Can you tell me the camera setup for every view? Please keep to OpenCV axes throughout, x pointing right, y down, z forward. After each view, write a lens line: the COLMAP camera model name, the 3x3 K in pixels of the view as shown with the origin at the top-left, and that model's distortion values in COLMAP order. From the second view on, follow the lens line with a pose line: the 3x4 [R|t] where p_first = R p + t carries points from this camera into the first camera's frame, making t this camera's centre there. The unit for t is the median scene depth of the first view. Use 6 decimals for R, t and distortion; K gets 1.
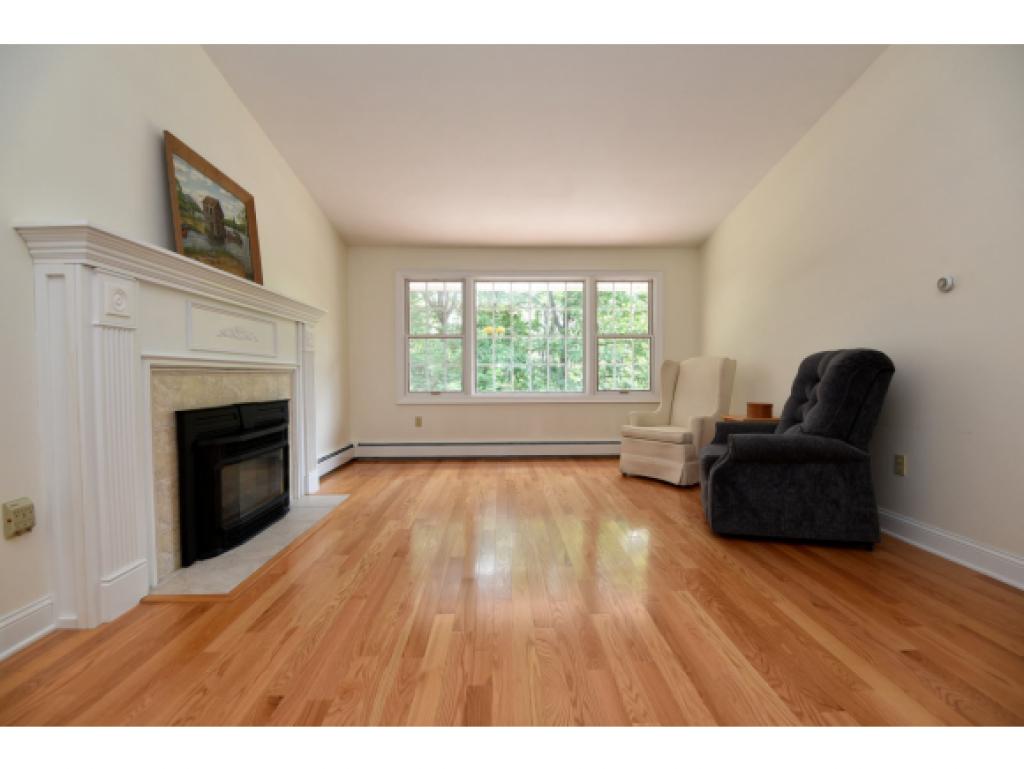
lens RADIAL K [[466.3, 0, 513.8], [0, 466.3, 389.1], [0, 0, 1]] dist [-0.002929, -0.013135]
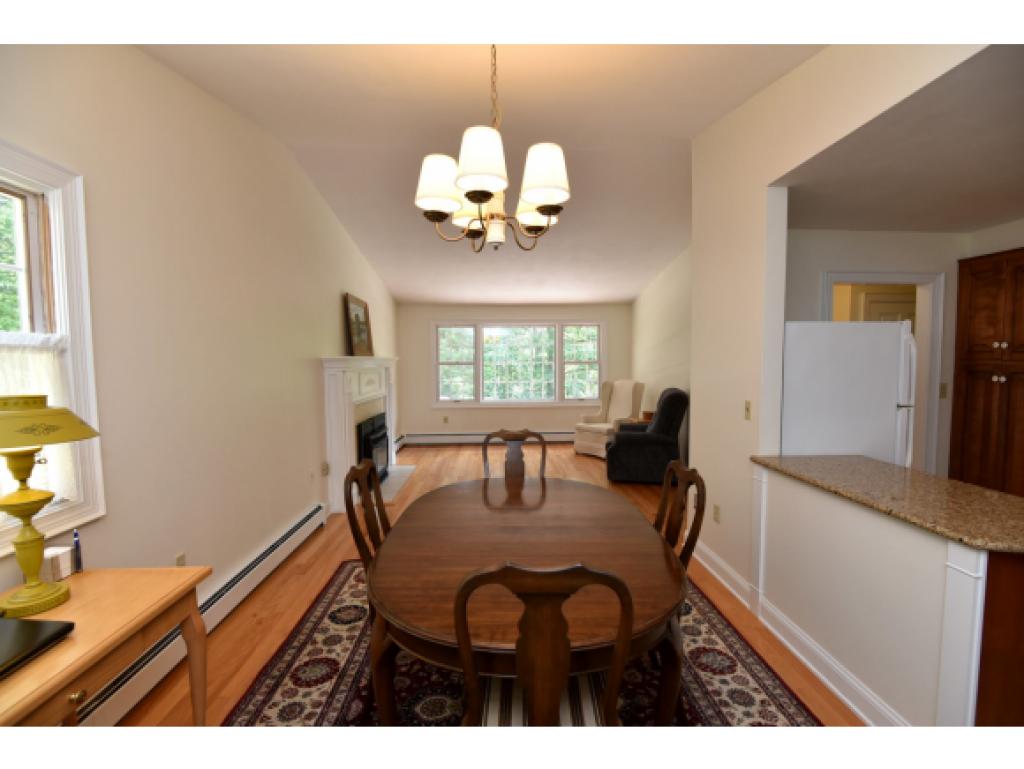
lens RADIAL K [[466.3, 0, 513.8], [0, 466.3, 389.1], [0, 0, 1]] dist [-0.002929, -0.013135]
pose [[0.999844, -0.006691, 0.016363, -0.012602], [0.006105, 0.999348, 0.035592, -0.129426], [-0.016590, -0.035487, 0.999232, -0.804569]]
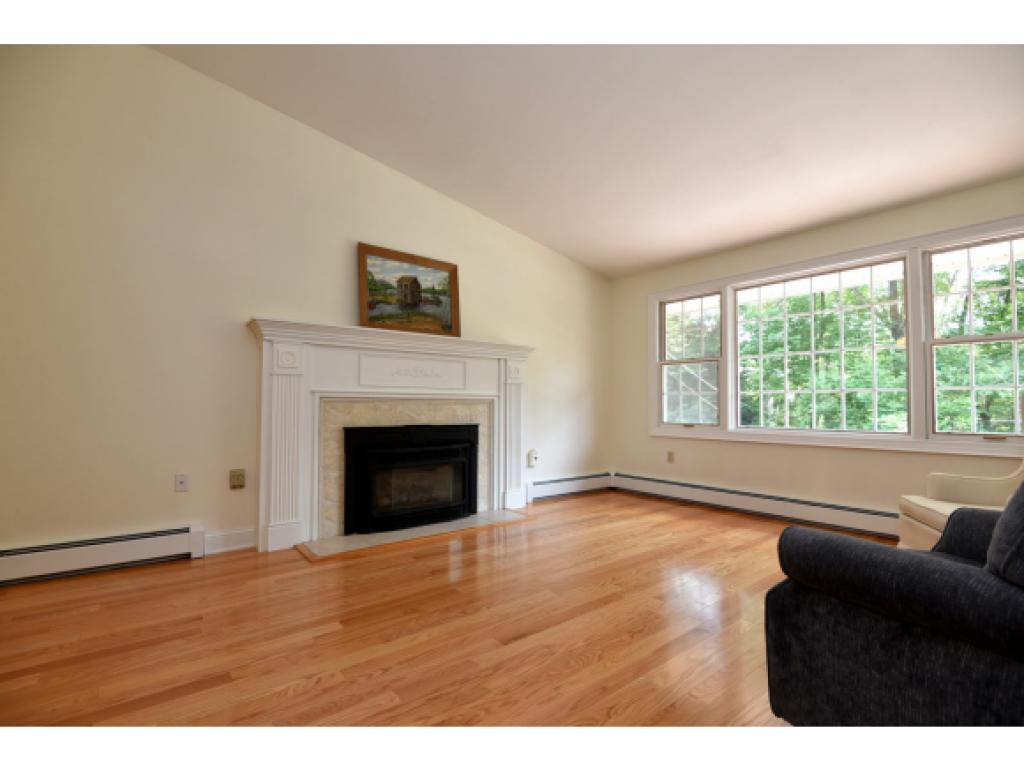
lens RADIAL K [[466.3, 0, 513.8], [0, 466.3, 389.1], [0, 0, 1]] dist [-0.002929, -0.013135]
pose [[0.608972, -0.017780, -0.792992, 0.510148], [-0.031400, 0.998425, -0.046499, -0.014726], [0.792570, 0.053217, 0.607454, 0.330080]]
